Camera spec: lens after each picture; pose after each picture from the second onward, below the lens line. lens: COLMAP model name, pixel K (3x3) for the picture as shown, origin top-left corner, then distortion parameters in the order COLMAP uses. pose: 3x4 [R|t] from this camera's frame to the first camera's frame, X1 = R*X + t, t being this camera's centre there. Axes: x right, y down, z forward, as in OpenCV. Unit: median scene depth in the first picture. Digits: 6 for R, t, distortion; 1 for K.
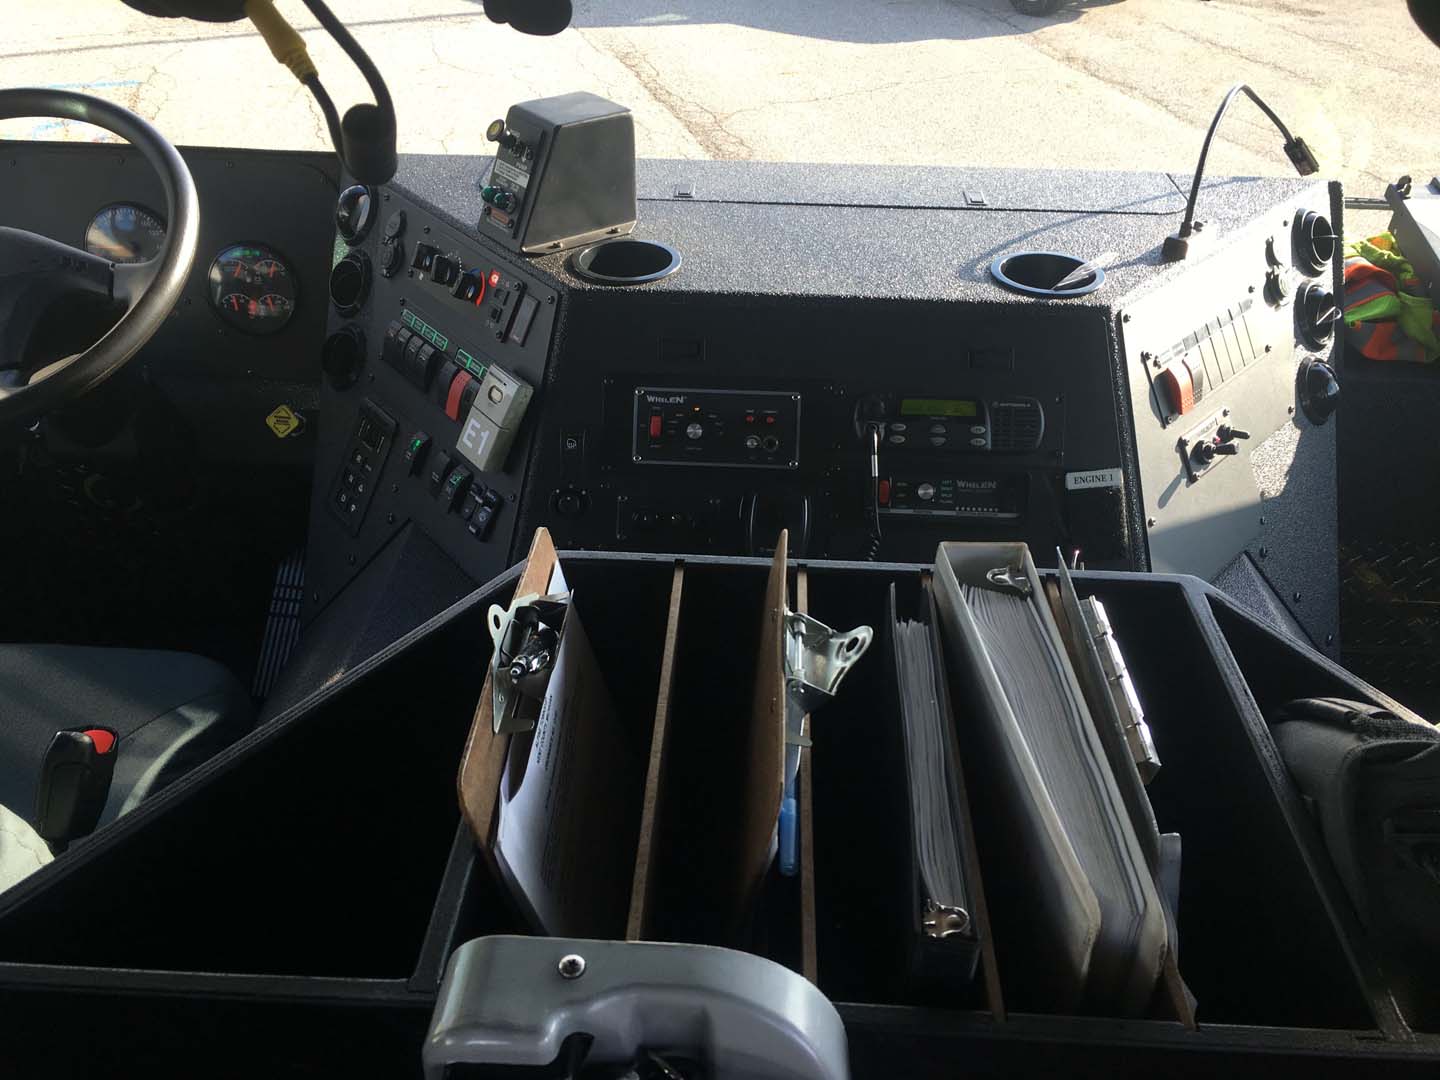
lens RADIAL K [[1211.1, 0, 720.0], [0, 1211.1, 540.0], [0, 0, 1]] dist [0.060113, -0.118576]
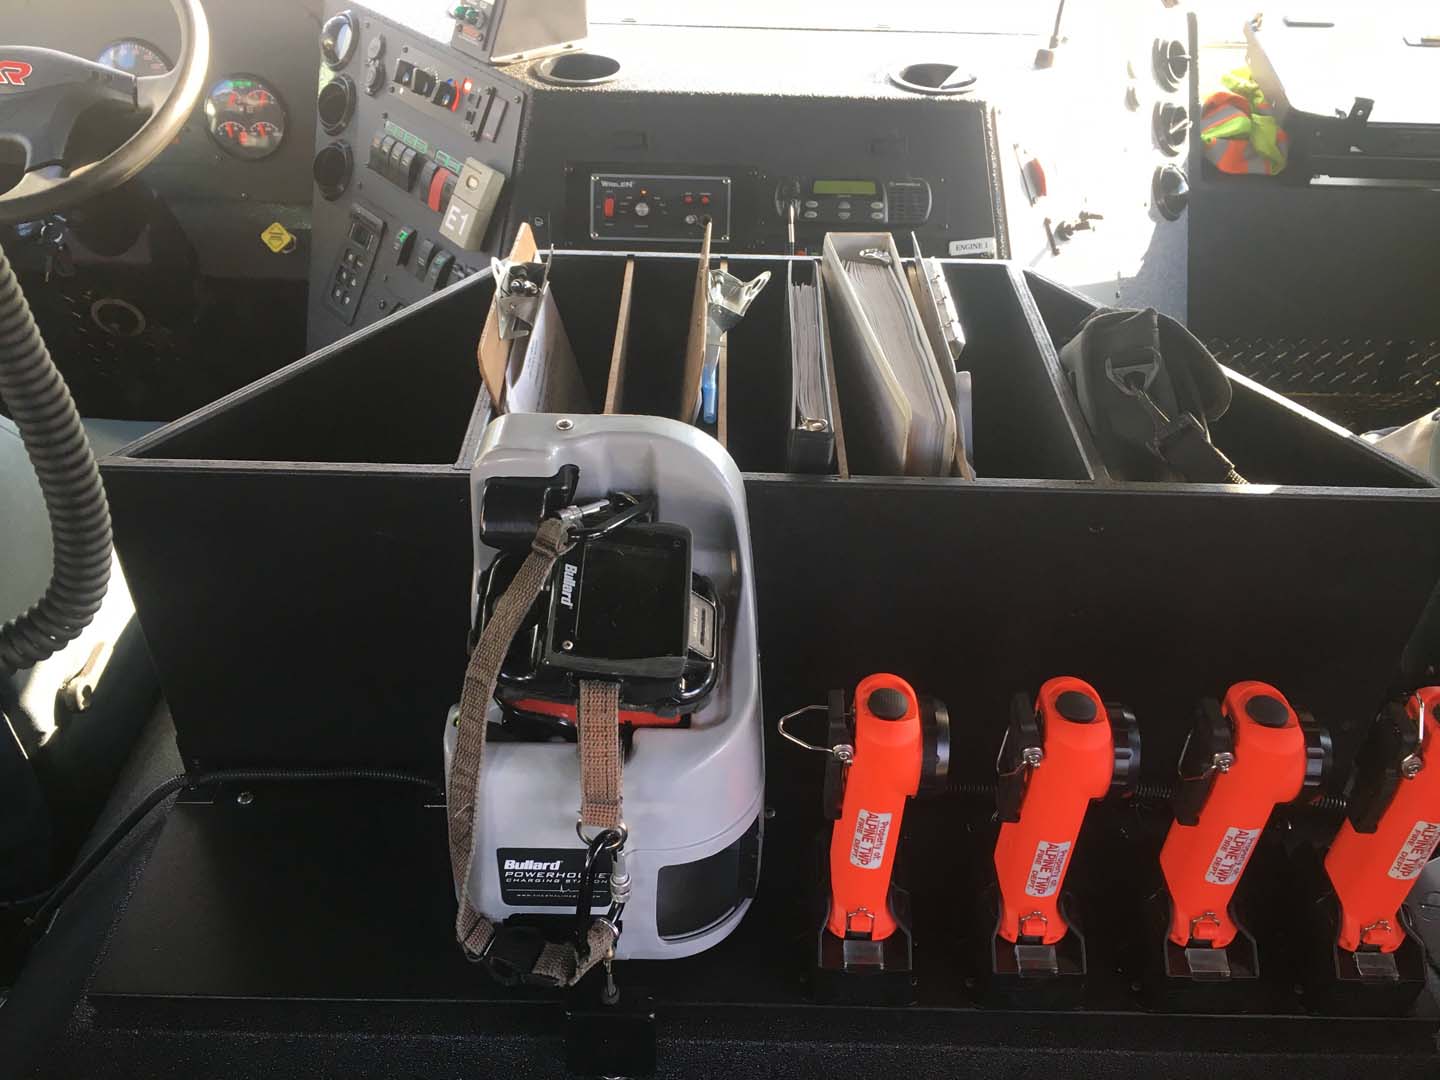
lens RADIAL K [[1211.1, 0, 720.0], [0, 1211.1, 540.0], [0, 0, 1]] dist [0.060113, -0.118576]
pose [[0.999197, -0.016856, 0.036346, 0.006356], [0.014384, 0.997635, 0.067211, 0.146956], [-0.037393, -0.066634, 0.997077, -0.207146]]
